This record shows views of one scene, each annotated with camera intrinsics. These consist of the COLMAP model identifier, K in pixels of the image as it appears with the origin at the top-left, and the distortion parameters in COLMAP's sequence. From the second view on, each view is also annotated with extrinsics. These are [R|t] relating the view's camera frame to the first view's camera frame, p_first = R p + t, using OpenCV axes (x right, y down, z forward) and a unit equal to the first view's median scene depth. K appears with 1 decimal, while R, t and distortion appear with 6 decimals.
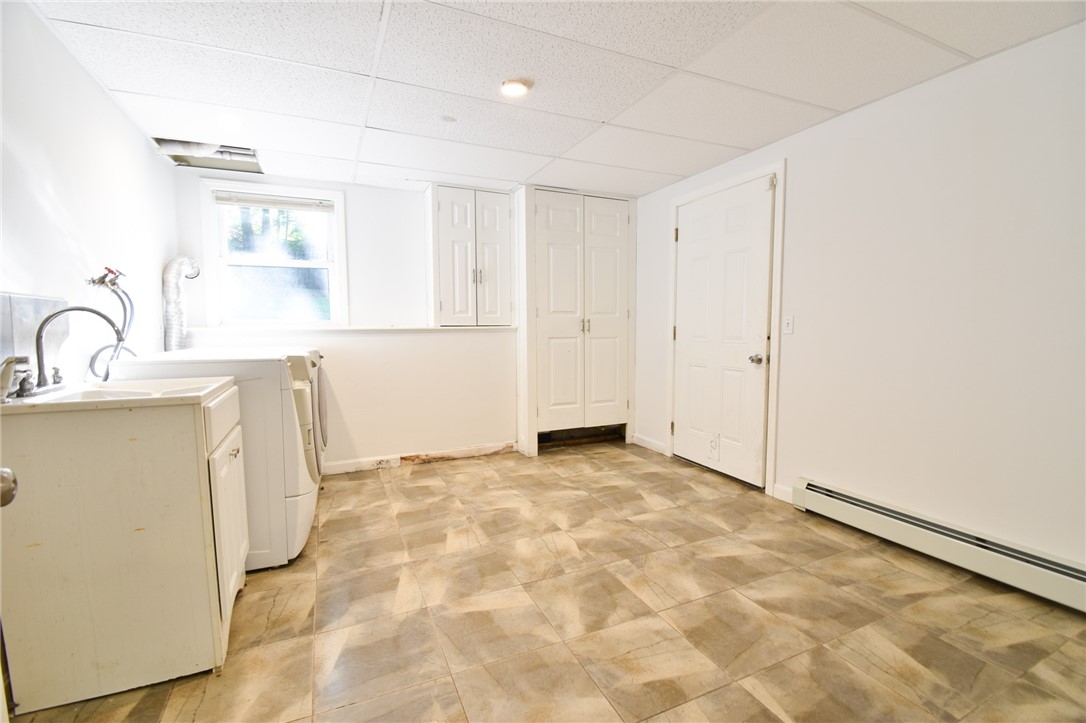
lens RADIAL K [[480.6, 0, 540.4], [0, 480.6, 359.8], [0, 0, 1]] dist [0.000070, -0.010767]
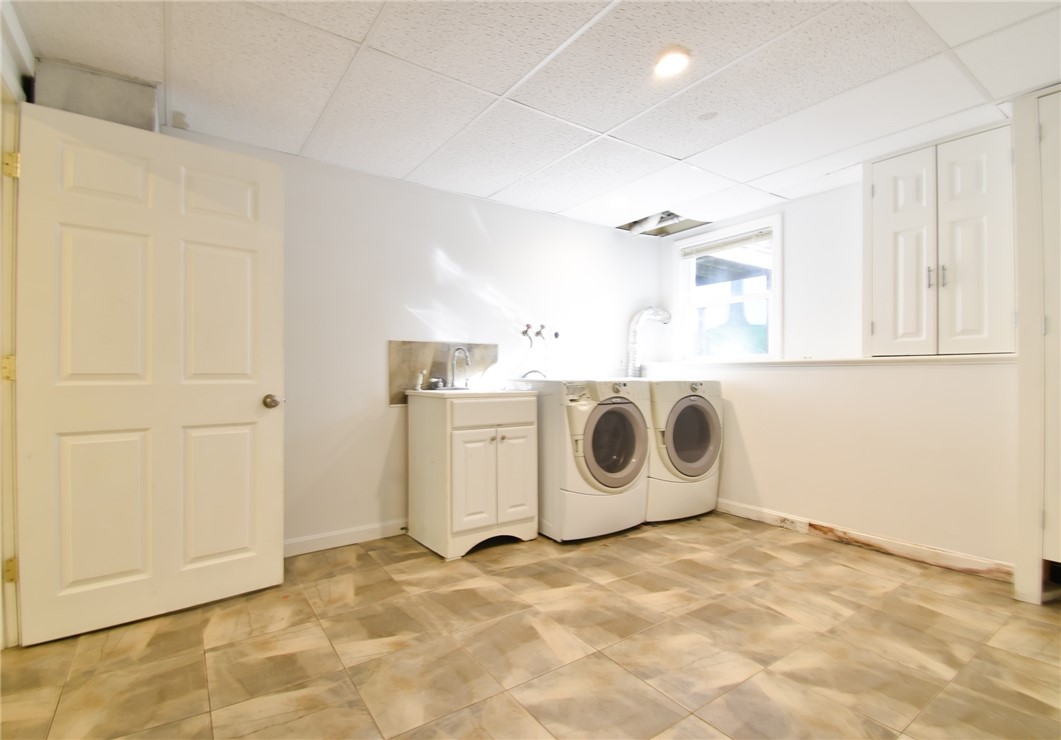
lens RADIAL K [[503.6, 0, 520.1], [0, 503.6, 369.1], [0, 0, 1]] dist [0.005256, -0.012891]
pose [[0.155207, -0.005466, -0.987867, 0.535203], [-0.071869, 0.997272, -0.016809, -0.002124], [0.985264, 0.073606, 0.154391, 0.449724]]
